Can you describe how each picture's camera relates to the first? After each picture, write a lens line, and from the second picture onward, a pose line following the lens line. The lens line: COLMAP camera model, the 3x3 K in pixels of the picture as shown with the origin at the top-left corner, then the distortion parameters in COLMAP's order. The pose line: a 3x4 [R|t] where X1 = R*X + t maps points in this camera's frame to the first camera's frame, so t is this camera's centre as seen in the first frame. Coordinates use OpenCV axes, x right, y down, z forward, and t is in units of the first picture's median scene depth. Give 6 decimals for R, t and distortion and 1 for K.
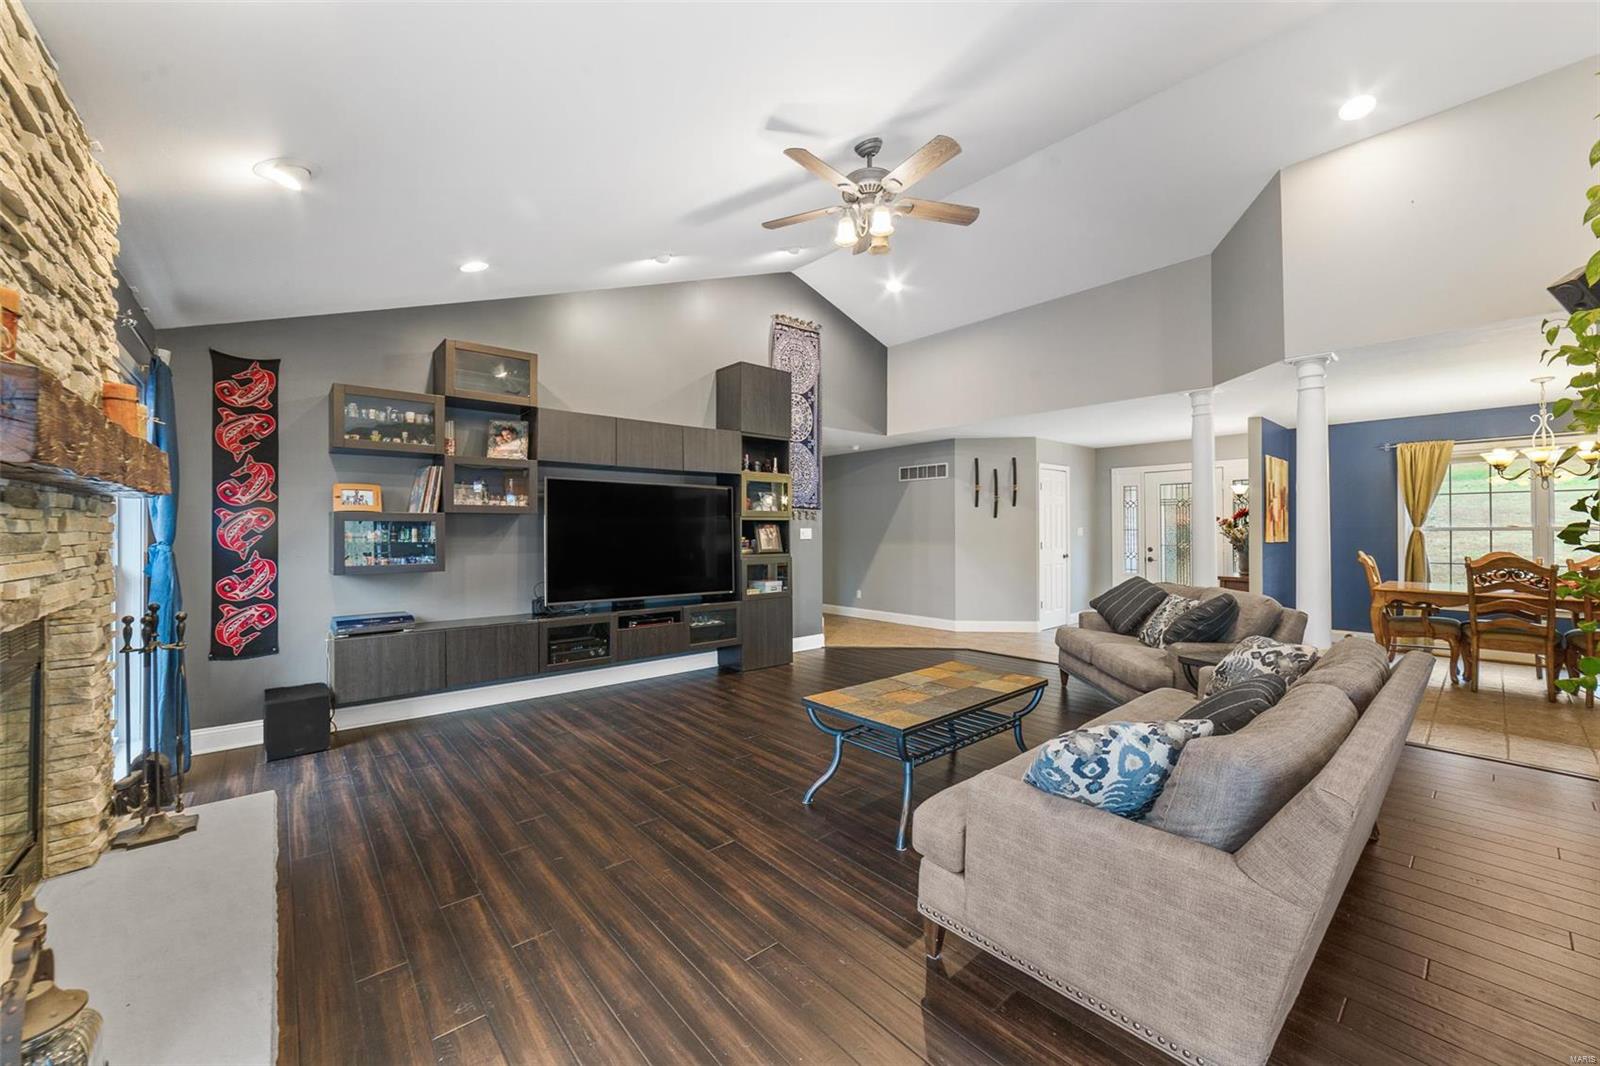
lens RADIAL K [[615.1, 0, 787.0], [0, 615.1, 529.0], [0, 0, 1]] dist [-0.028806, 0.010219]
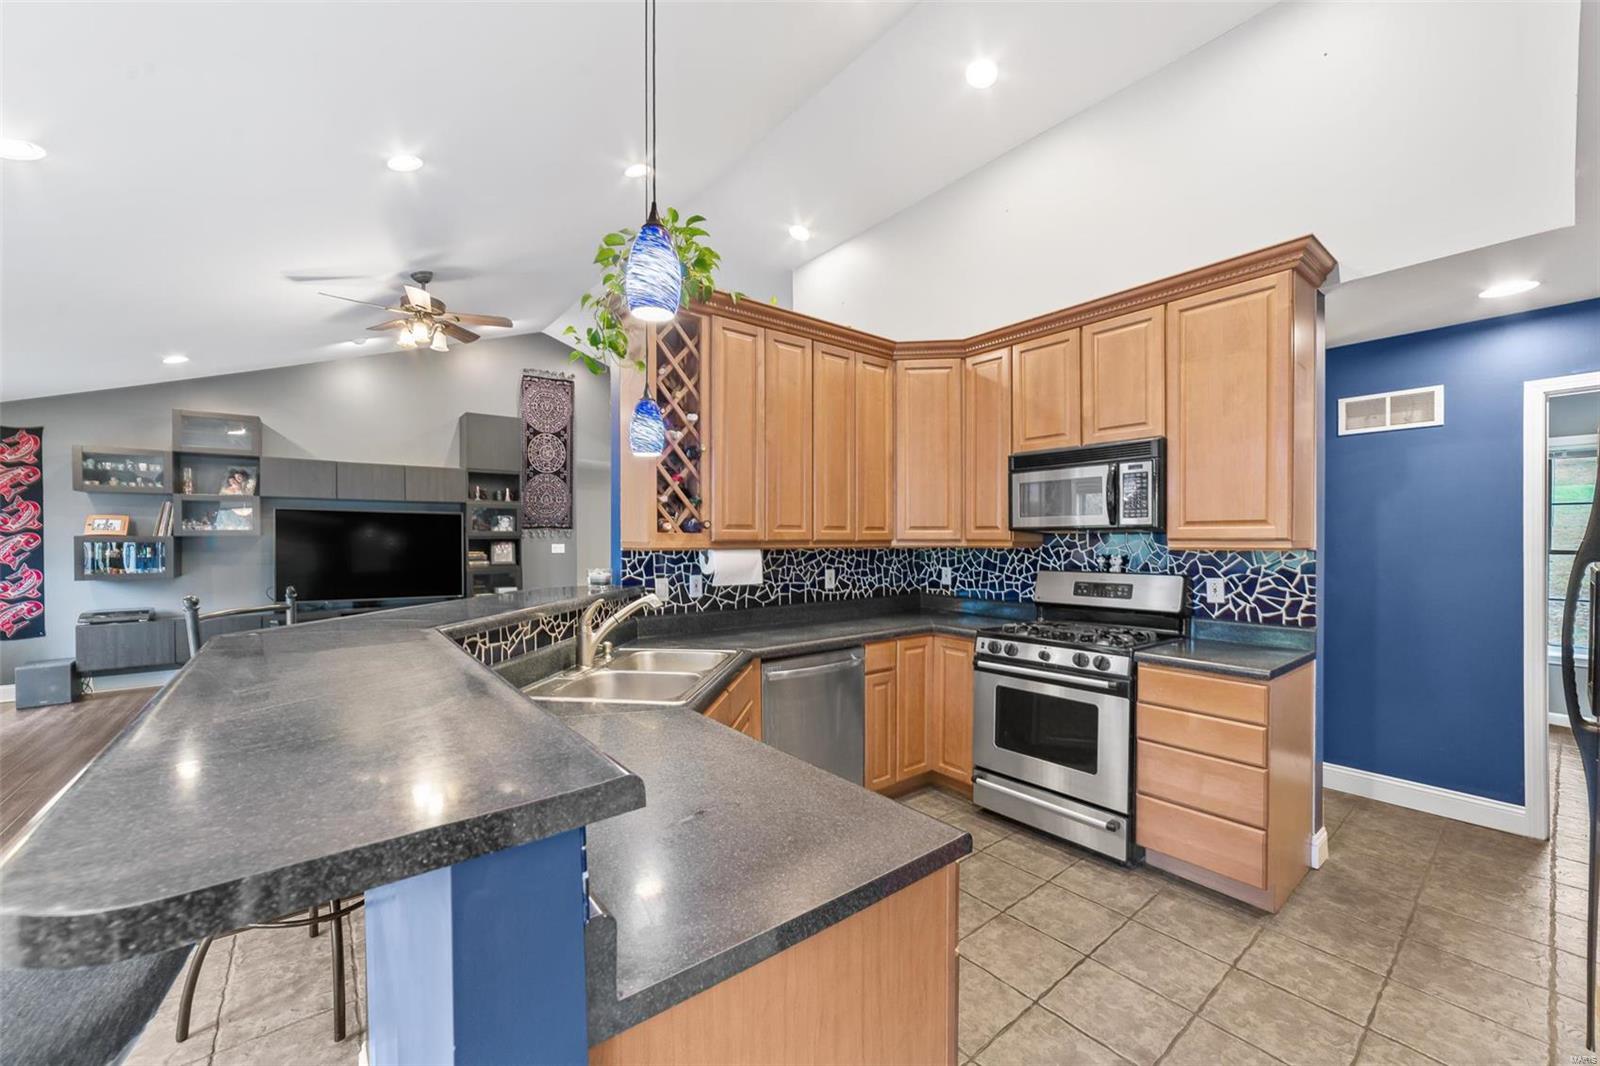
lens RADIAL K [[623.9, 0, 794.6], [0, 623.9, 542.1], [0, 0, 1]] dist [-0.029118, 0.011353]
pose [[0.999357, 0.003883, -0.035656, 0.819521], [-0.003555, 0.999951, 0.009264, -0.028475], [0.035691, -0.009132, 0.999321, -0.308741]]
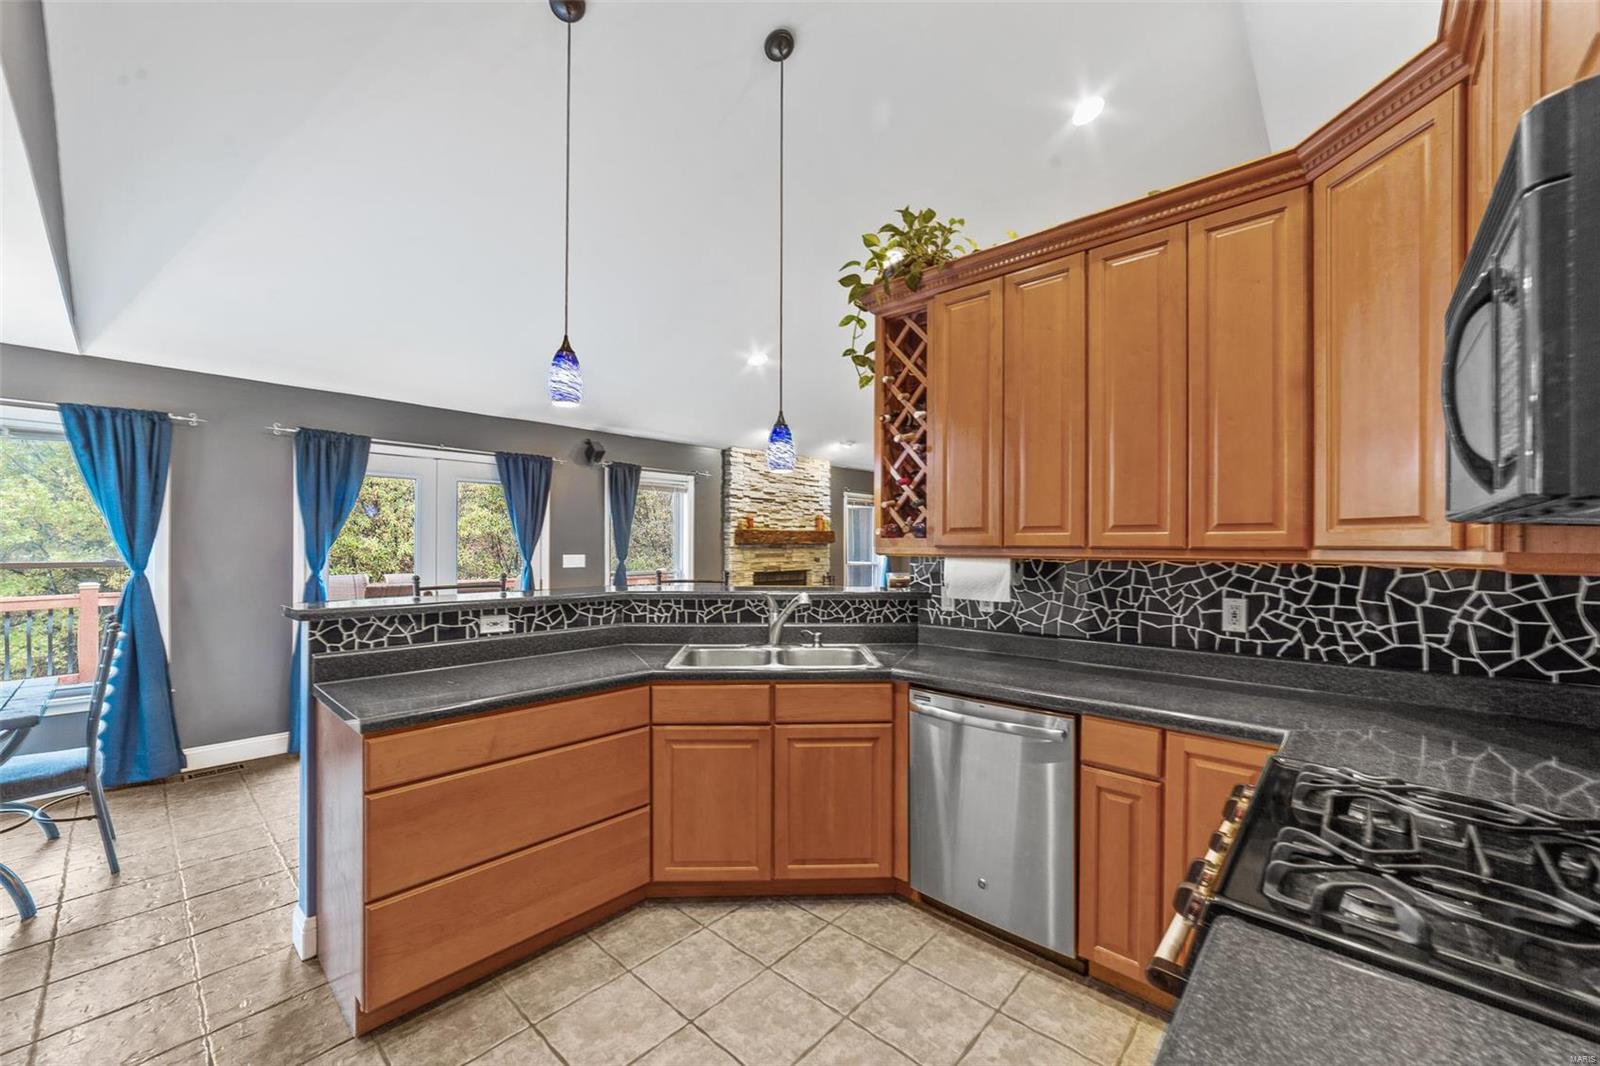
lens RADIAL K [[623.9, 0, 794.6], [0, 623.9, 542.1], [0, 0, 1]] dist [-0.029118, 0.011353]
pose [[0.127100, -0.000176, -0.991890, 1.281989], [-0.002715, 0.999996, -0.000526, -0.026526], [0.991886, 0.002759, 0.127099, 0.144339]]
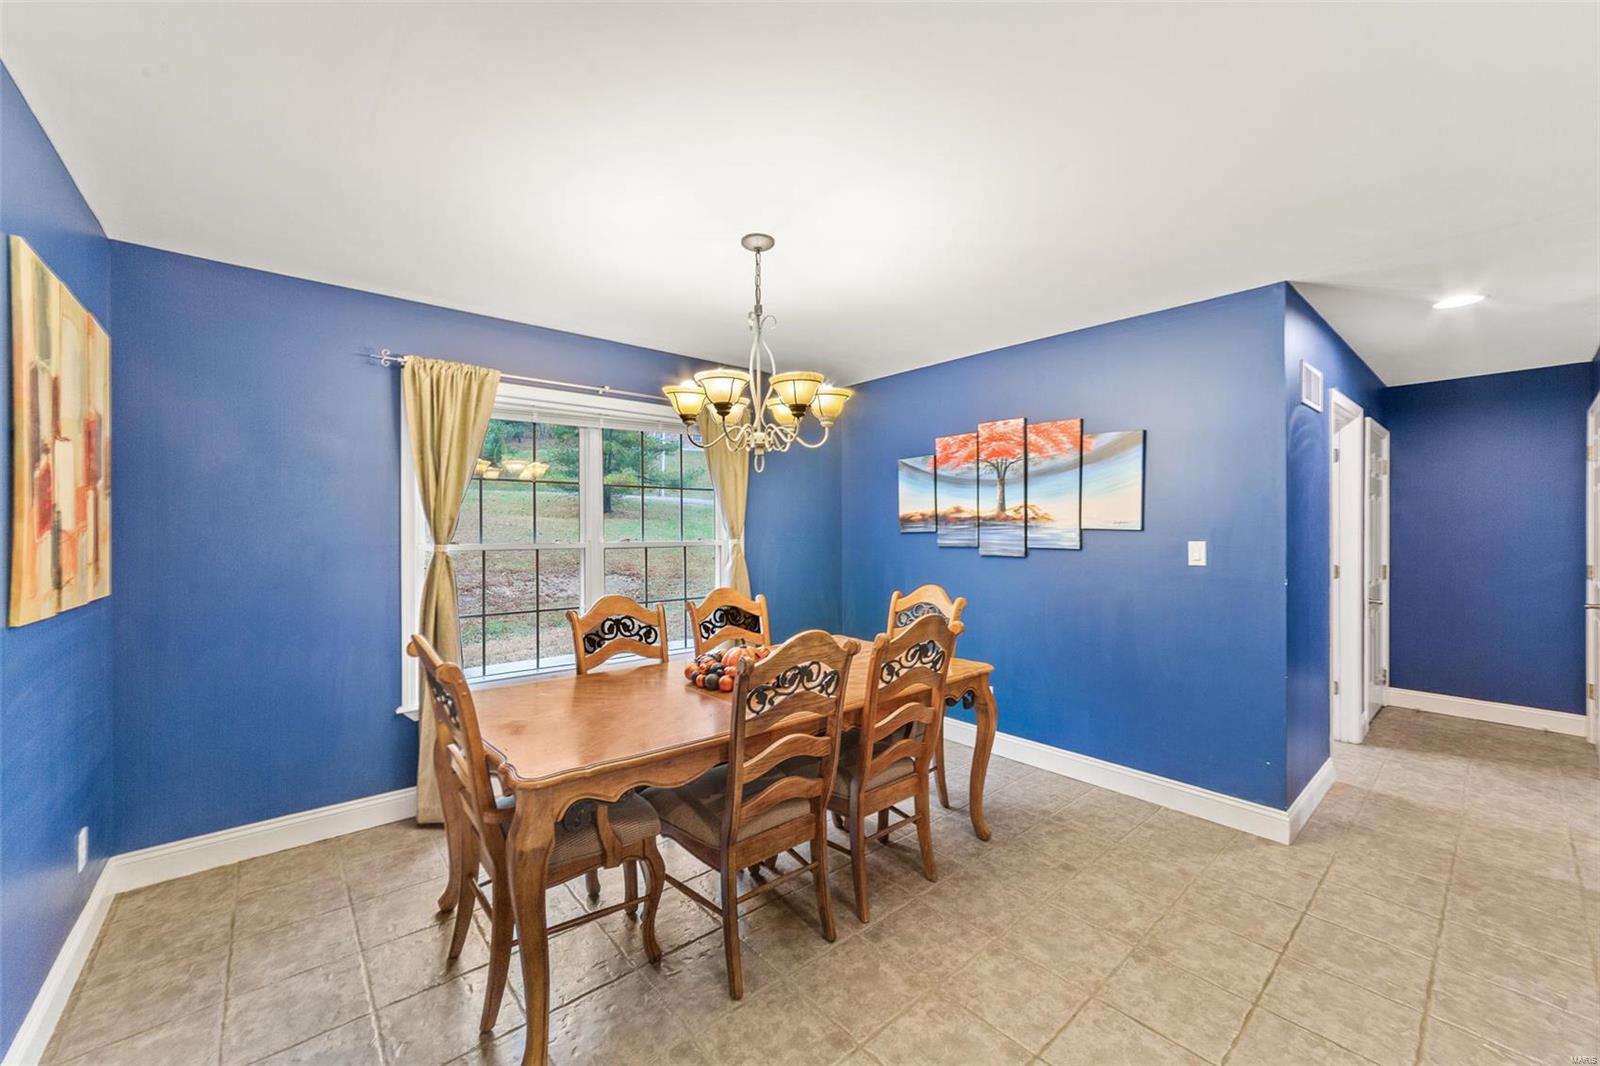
lens RADIAL K [[614.6, 0, 797.4], [0, 614.6, 529.4], [0, 0, 1]] dist [-0.027499, 0.010903]
pose [[-0.010463, 0.006476, 0.999924, 0.824510], [0.000652, 0.999979, -0.006469, -0.016913], [-0.999945, 0.000584, -0.010467, 1.043002]]
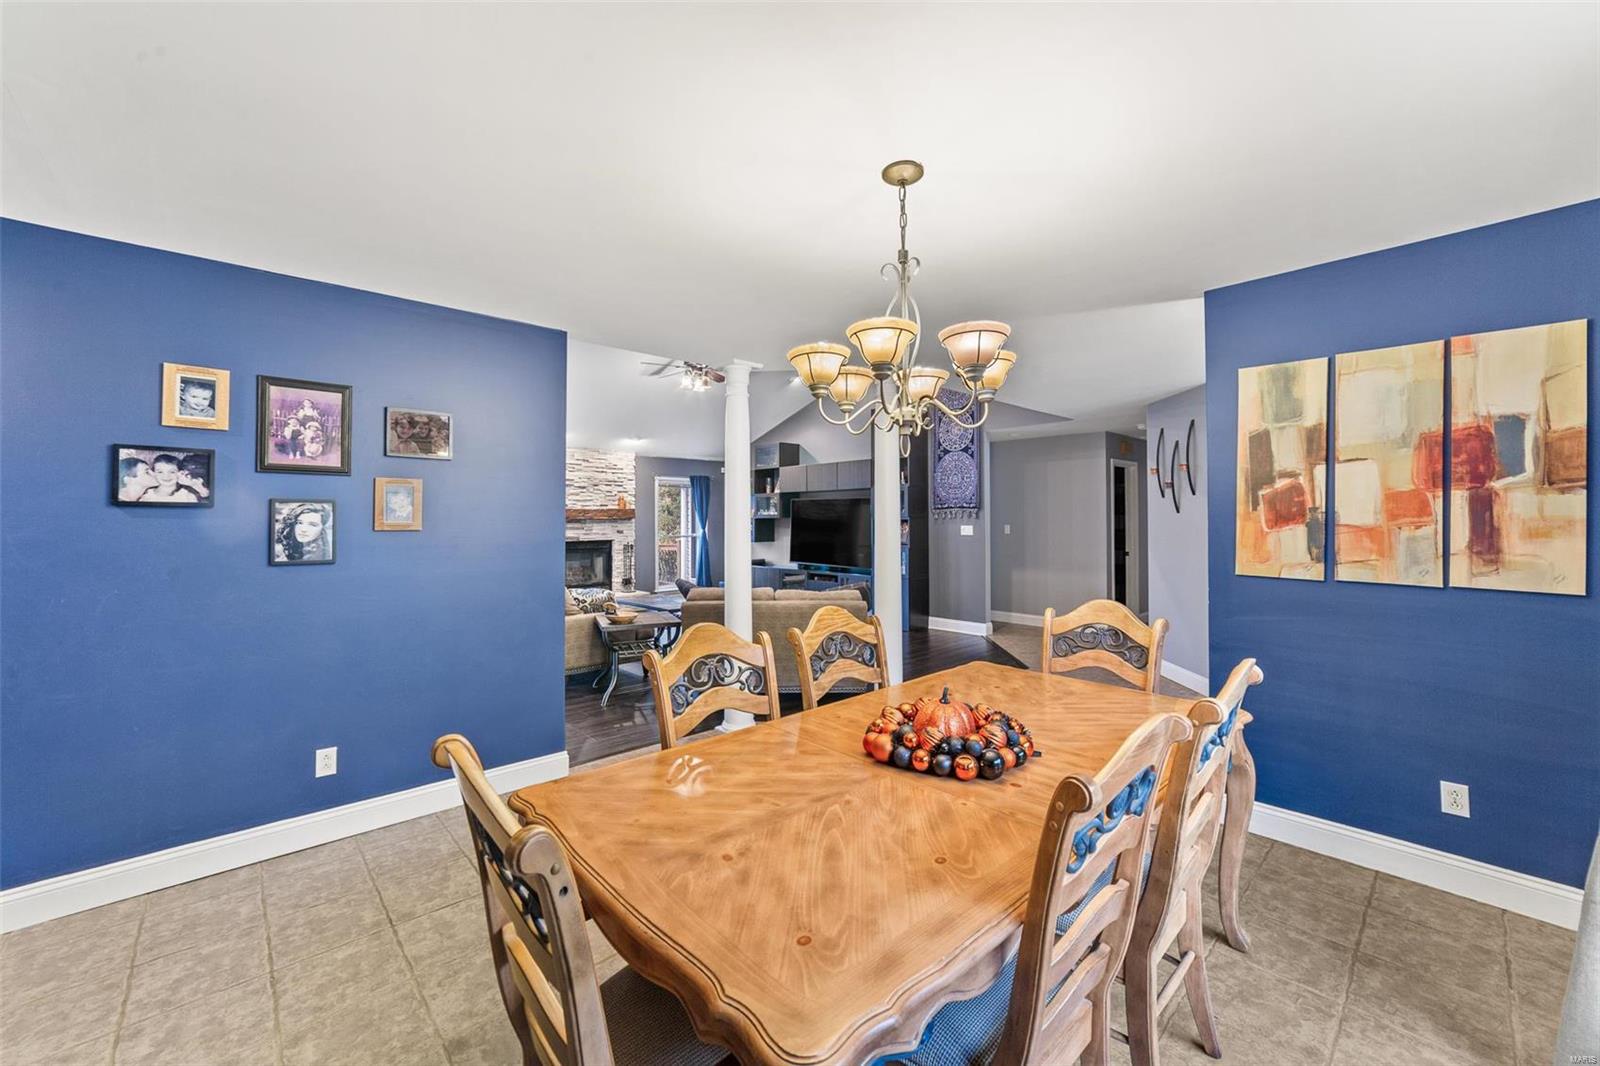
lens RADIAL K [[630.2, 0, 790.5], [0, 630.2, 509.2], [0, 0, 1]] dist [-0.002460, -0.000051]
pose [[0.029578, -0.012115, -0.999489, 1.783376], [0.004372, 0.999919, -0.011991, -0.028901], [0.999553, -0.004016, 0.029629, 0.978758]]
